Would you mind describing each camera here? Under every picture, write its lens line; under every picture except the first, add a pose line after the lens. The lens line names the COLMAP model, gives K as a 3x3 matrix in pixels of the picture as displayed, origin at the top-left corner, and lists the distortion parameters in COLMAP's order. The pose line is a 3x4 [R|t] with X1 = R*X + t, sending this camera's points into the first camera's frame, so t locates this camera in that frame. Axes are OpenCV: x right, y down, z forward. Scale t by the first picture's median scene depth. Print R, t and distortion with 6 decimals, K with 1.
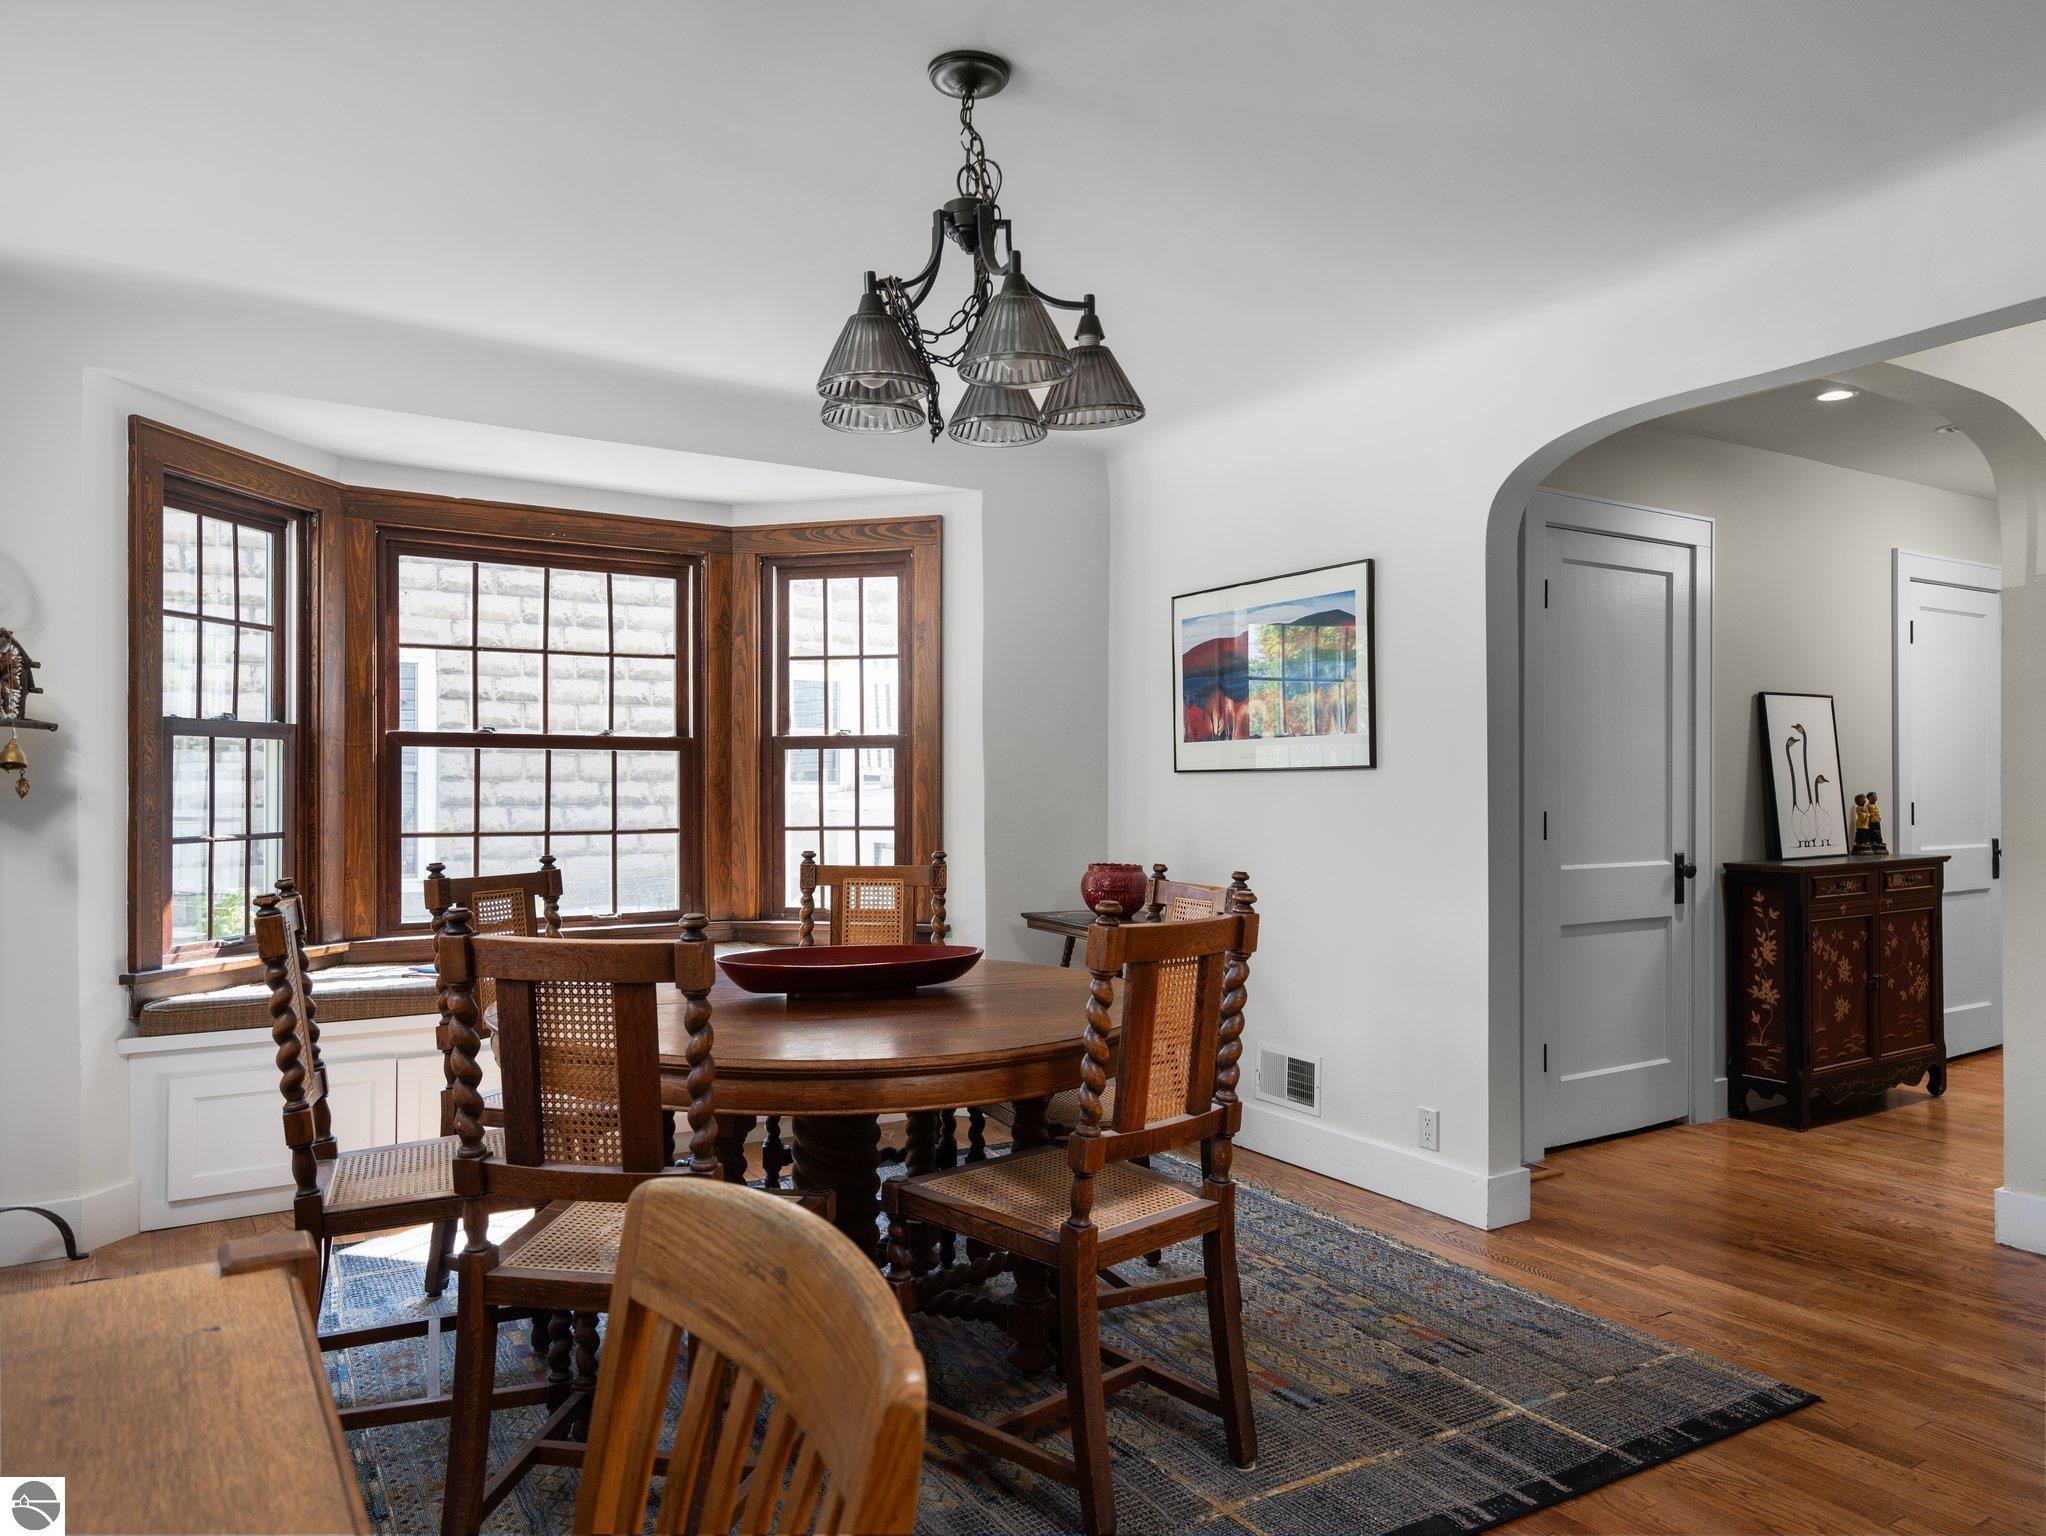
lens RADIAL K [[1378.3, 0, 1022.7], [0, 1378.3, 778.4], [0, 0, 1]] dist [0.024599, -0.000192]
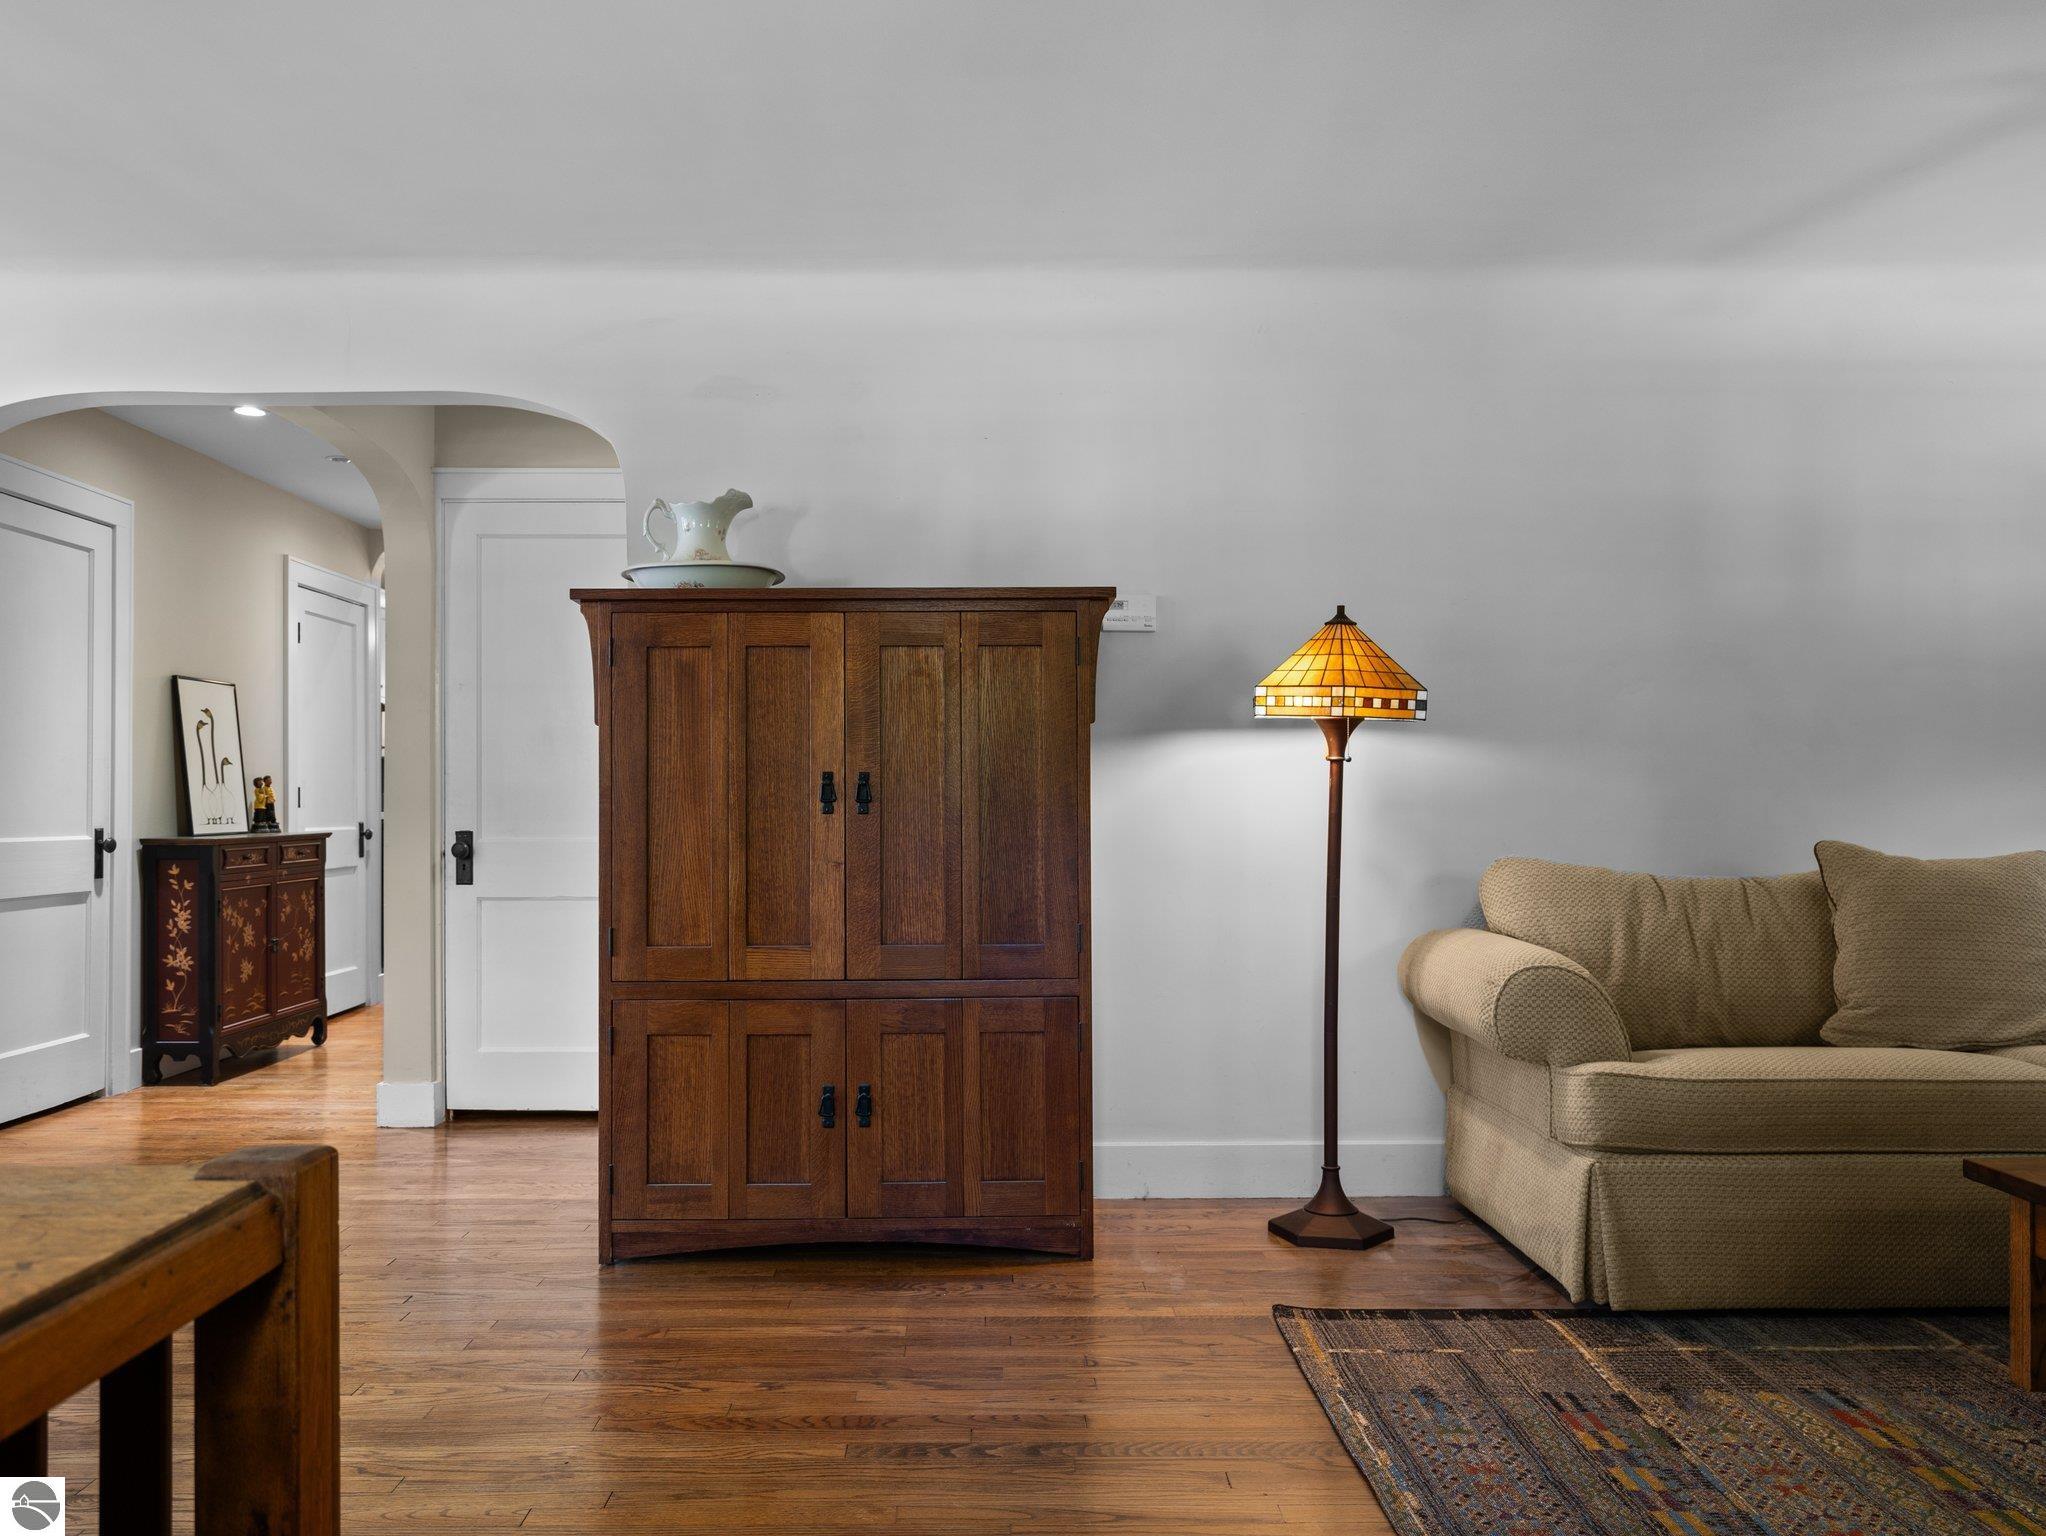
lens RADIAL K [[1432.5, 0, 1020.5], [0, 1432.5, 777.2], [0, 0, 1]] dist [0.003006, 0.000876]
pose [[0.499283, 0.002724, 0.866435, -0.085590], [-0.000181, 0.999995, -0.003040, 0.017783], [-0.866439, 0.001361, 0.499281, -0.091055]]
